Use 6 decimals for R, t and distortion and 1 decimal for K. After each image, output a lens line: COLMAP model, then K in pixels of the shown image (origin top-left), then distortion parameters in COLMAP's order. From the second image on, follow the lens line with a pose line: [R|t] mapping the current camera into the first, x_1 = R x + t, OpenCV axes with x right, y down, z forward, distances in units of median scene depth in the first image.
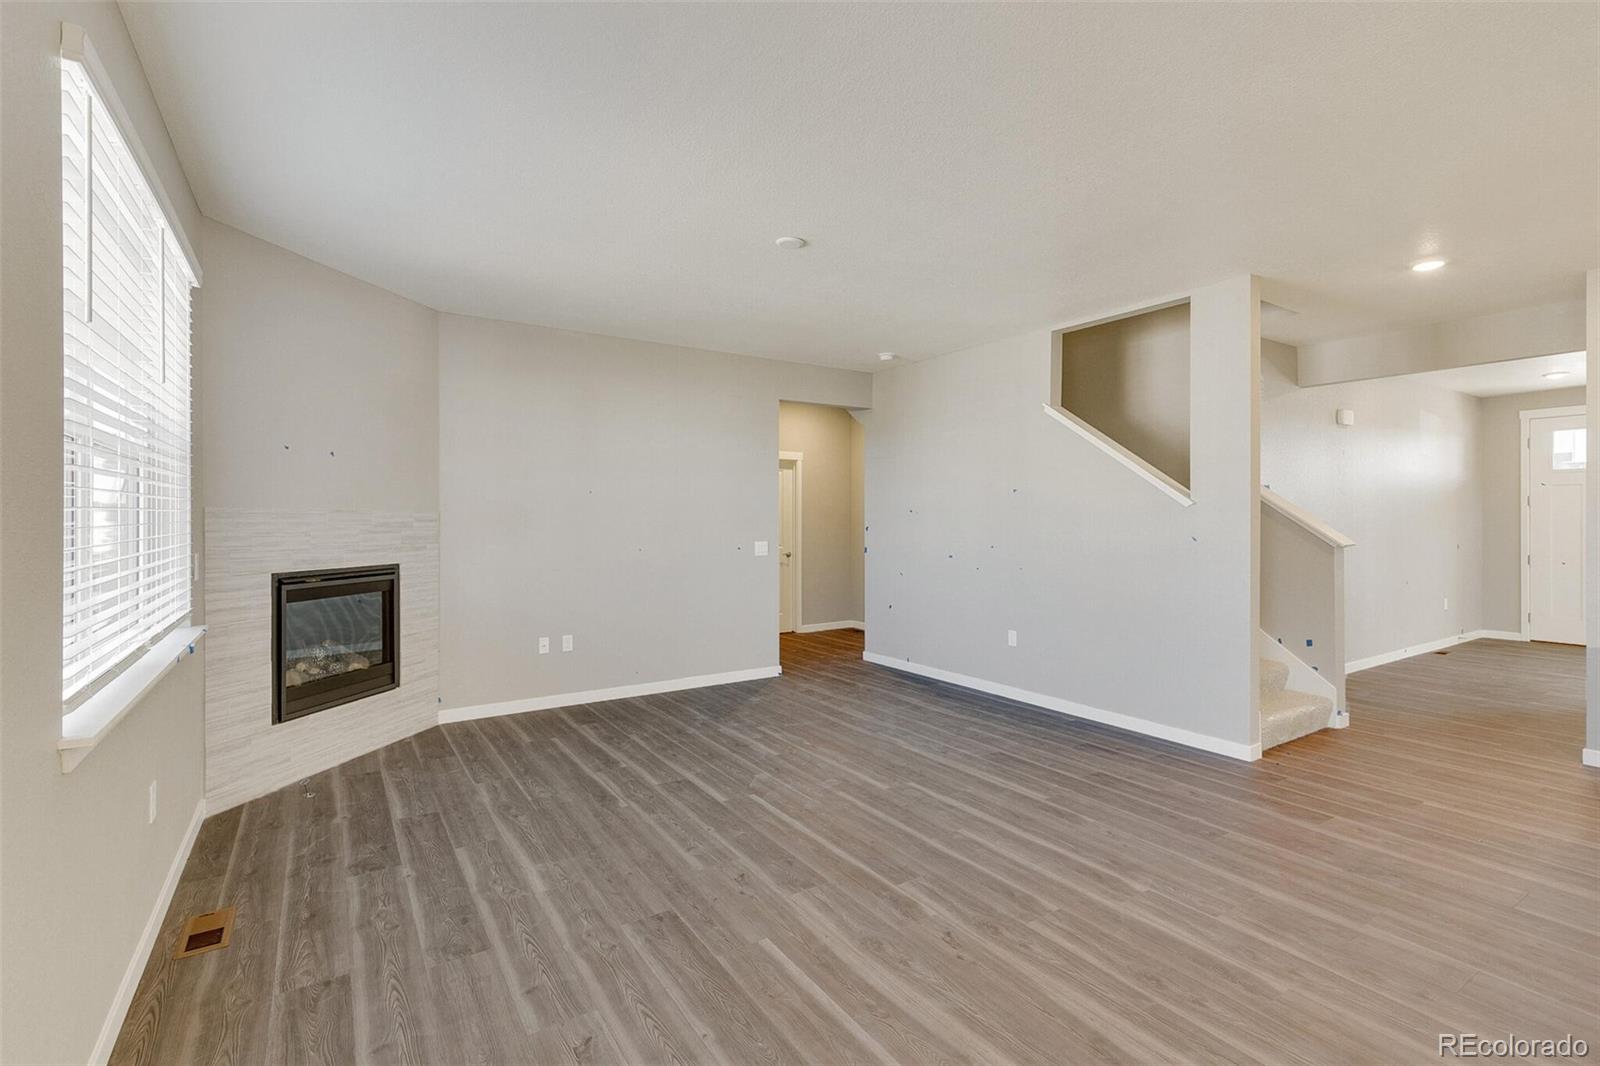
lens RADIAL K [[721.2, 0, 793.3], [0, 721.2, 523.6], [0, 0, 1]] dist [0.013150, -0.004021]
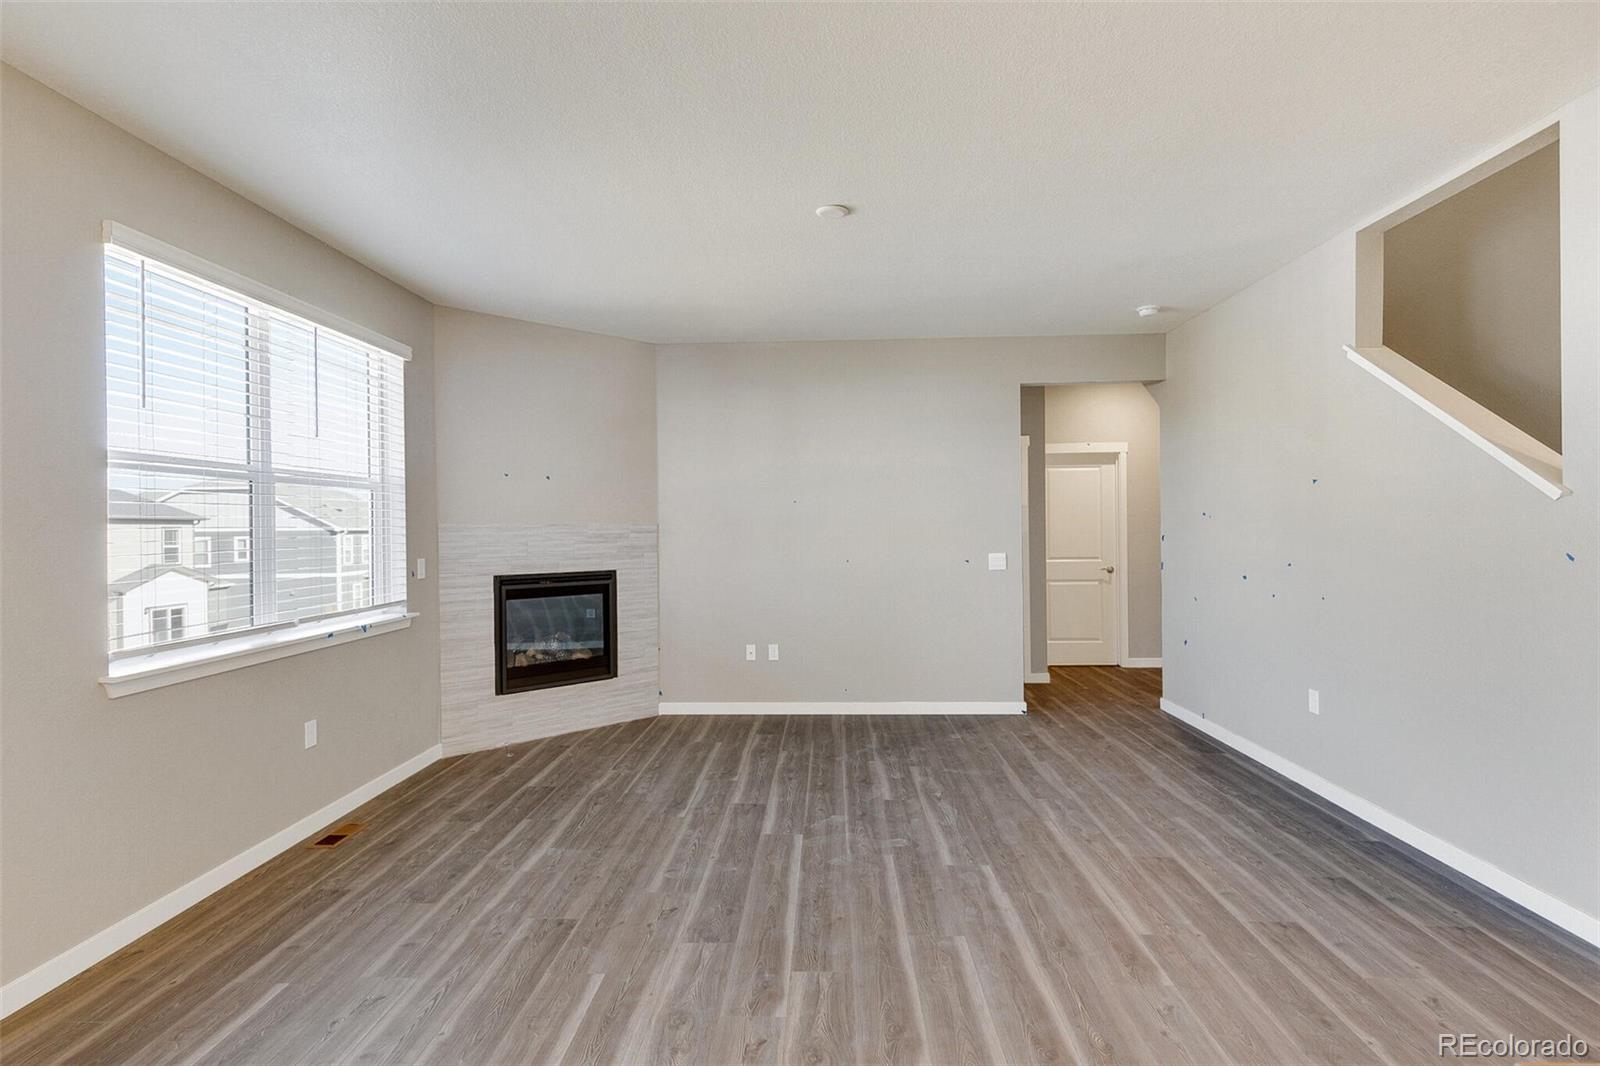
lens RADIAL K [[771.9, 0, 798.0], [0, 771.9, 530.0], [0, 0, 1]] dist [-0.001718, 0.000580]
pose [[0.815344, -0.007444, -0.578929, 0.474894], [0.006964, 0.999971, -0.003050, -0.001892], [0.578935, -0.001545, 0.815372, 0.202950]]
